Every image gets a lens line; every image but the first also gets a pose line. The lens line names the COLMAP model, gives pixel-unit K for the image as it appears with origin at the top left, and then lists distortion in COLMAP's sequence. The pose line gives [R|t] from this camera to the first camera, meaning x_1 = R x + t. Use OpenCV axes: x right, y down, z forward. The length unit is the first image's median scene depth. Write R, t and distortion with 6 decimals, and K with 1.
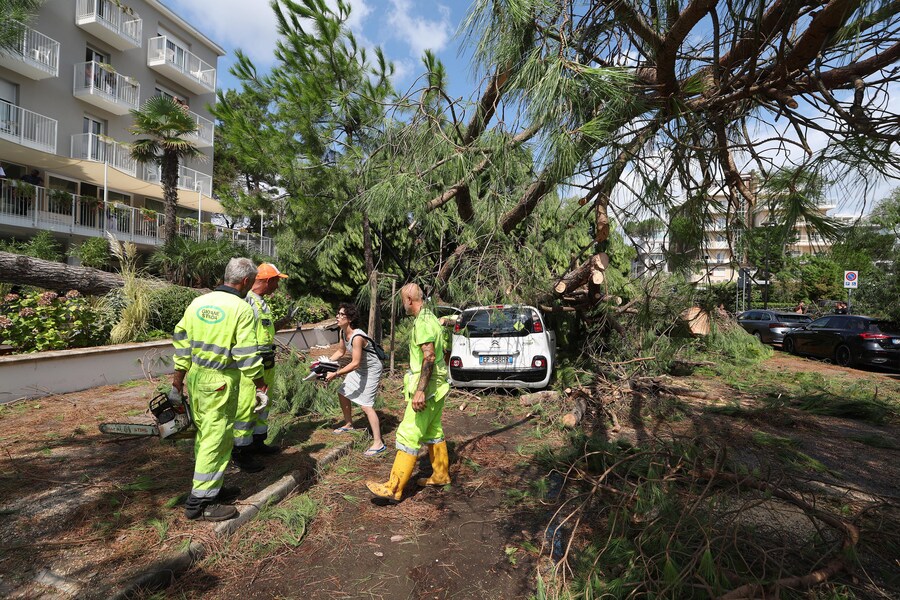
lens RADIAL K [[409.8, 0, 451.7], [0, 409.8, 292.9], [0, 0, 1]] dist [-0.030040, 0.000403]
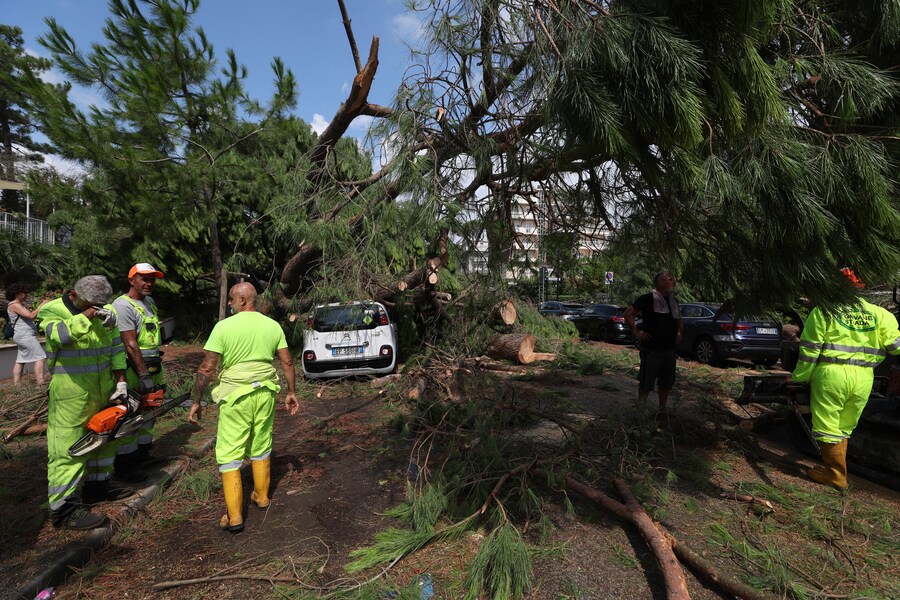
lens RADIAL K [[409.8, 0, 451.7], [0, 409.8, 292.9], [0, 0, 1]] dist [-0.030040, 0.000403]
pose [[0.920760, -0.008505, 0.390037, -0.062603], [0.002883, 0.999883, 0.014996, -0.011021], [-0.390119, -0.012684, 0.920677, -0.135945]]
